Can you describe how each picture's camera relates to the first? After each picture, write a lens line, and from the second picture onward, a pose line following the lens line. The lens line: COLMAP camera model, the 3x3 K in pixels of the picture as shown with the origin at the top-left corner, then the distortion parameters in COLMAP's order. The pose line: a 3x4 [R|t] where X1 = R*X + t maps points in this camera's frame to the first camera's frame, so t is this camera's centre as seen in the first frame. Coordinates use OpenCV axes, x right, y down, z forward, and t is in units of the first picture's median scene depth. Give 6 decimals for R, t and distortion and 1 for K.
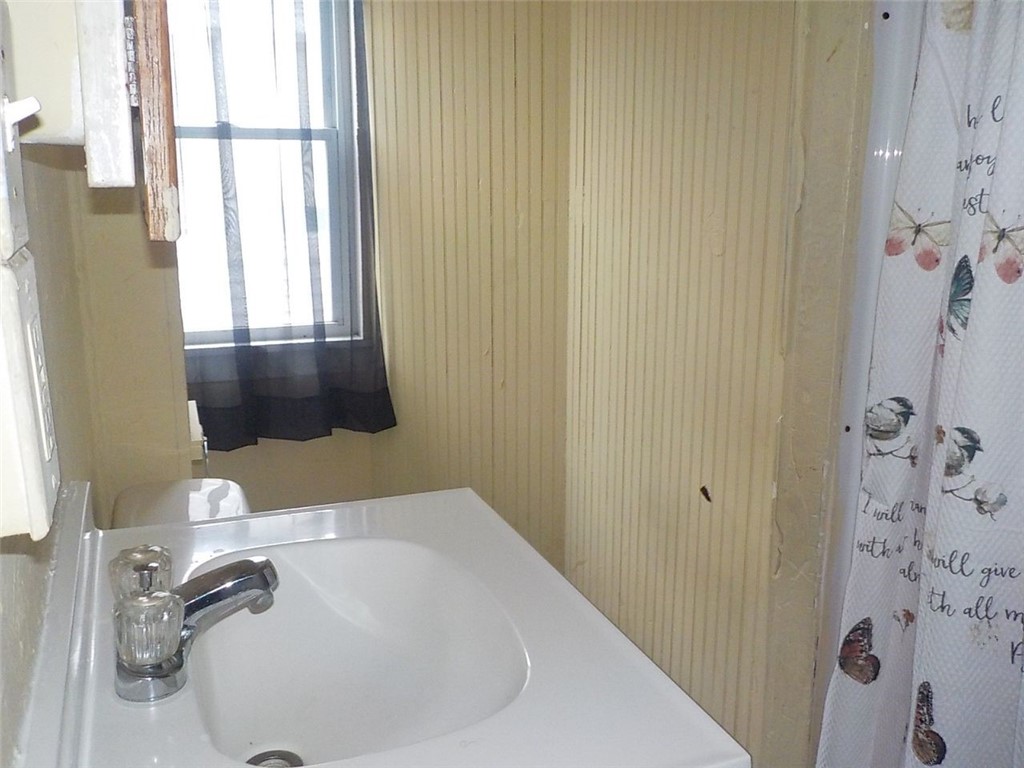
lens RADIAL K [[949.4, 0, 495.5], [0, 949.4, 386.1], [0, 0, 1]] dist [0.017234, 0.008785]
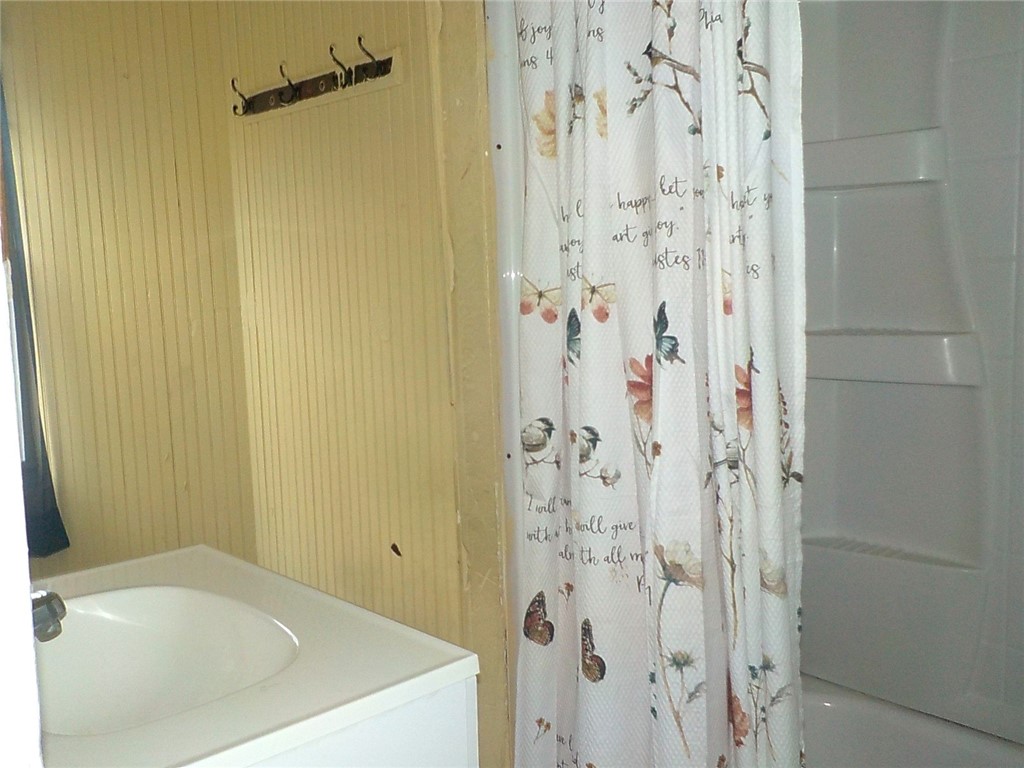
lens RADIAL K [[949.4, 0, 495.5], [0, 949.4, 386.1], [0, 0, 1]] dist [0.017234, 0.008785]
pose [[0.930469, -0.071650, 0.359295, -0.119016], [0.116190, 0.987776, -0.103918, 0.099710], [-0.347457, 0.138439, 0.927420, -0.230936]]
